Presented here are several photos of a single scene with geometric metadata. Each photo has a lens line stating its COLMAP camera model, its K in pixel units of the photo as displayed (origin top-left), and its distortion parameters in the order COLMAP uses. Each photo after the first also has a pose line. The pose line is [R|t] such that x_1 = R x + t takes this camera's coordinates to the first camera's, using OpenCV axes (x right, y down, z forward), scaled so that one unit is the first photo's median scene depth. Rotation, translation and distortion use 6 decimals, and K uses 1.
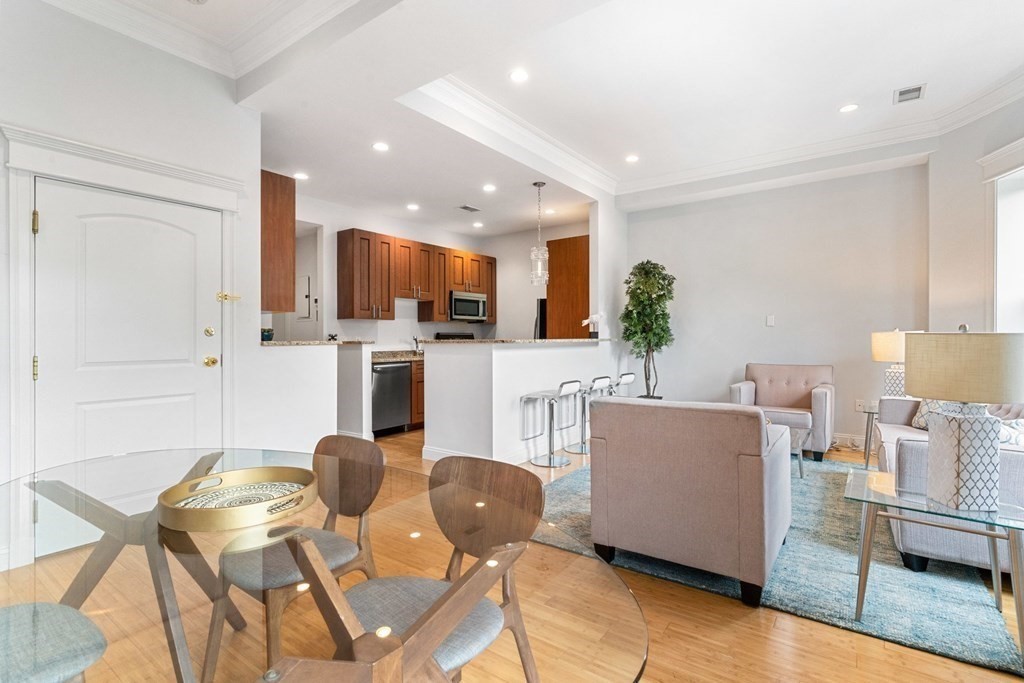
lens RADIAL K [[494.0, 0, 510.9], [0, 494.0, 336.5], [0, 0, 1]] dist [-0.003346, 0.001090]
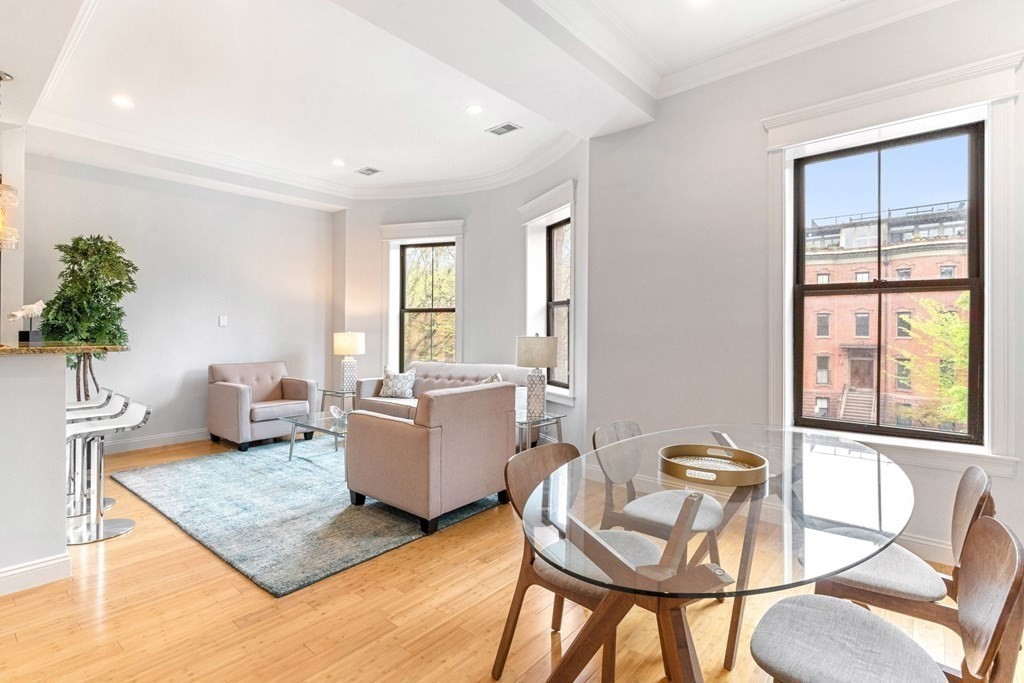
lens RADIAL K [[494.0, 0, 509.7], [0, 494.0, 340.0], [0, 0, 1]] dist [-0.003346, 0.001090]
pose [[0.062881, -0.014356, 0.997918, -0.365692], [-0.002762, 0.999890, 0.014559, -0.007612], [-0.998017, -0.003672, 0.062835, 0.282342]]
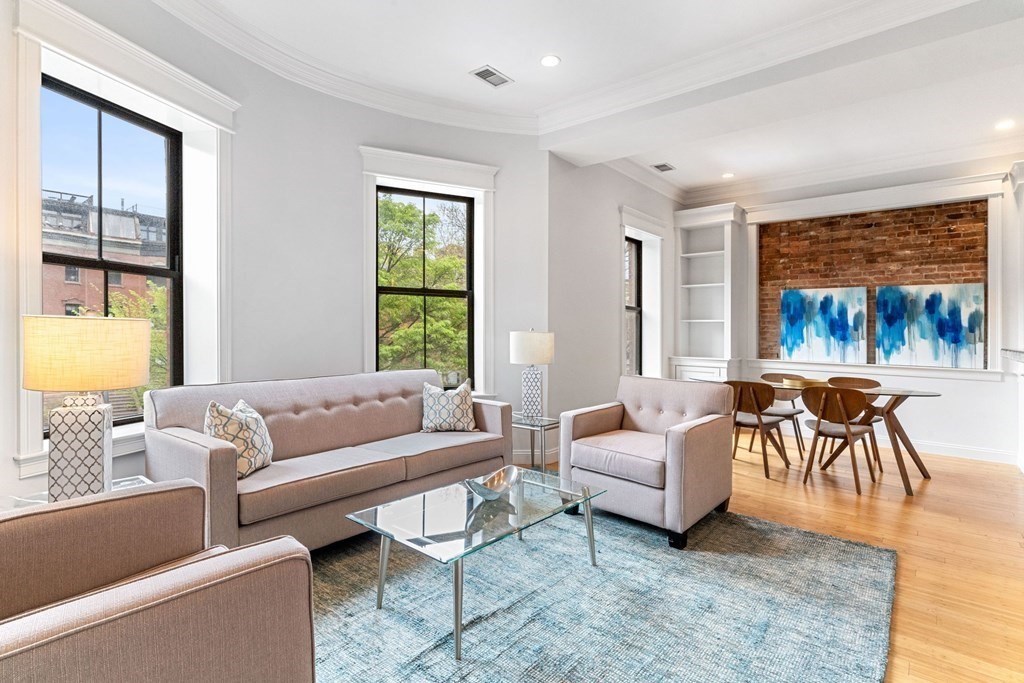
lens RADIAL K [[494.0, 0, 514.5], [0, 494.0, 332.3], [0, 0, 1]] dist [-0.003346, 0.001090]
pose [[-0.998153, -0.013300, 0.059278, 0.236960], [-0.013436, 0.999908, -0.001890, -0.001399], [-0.059247, -0.002683, -0.998240, 0.871683]]
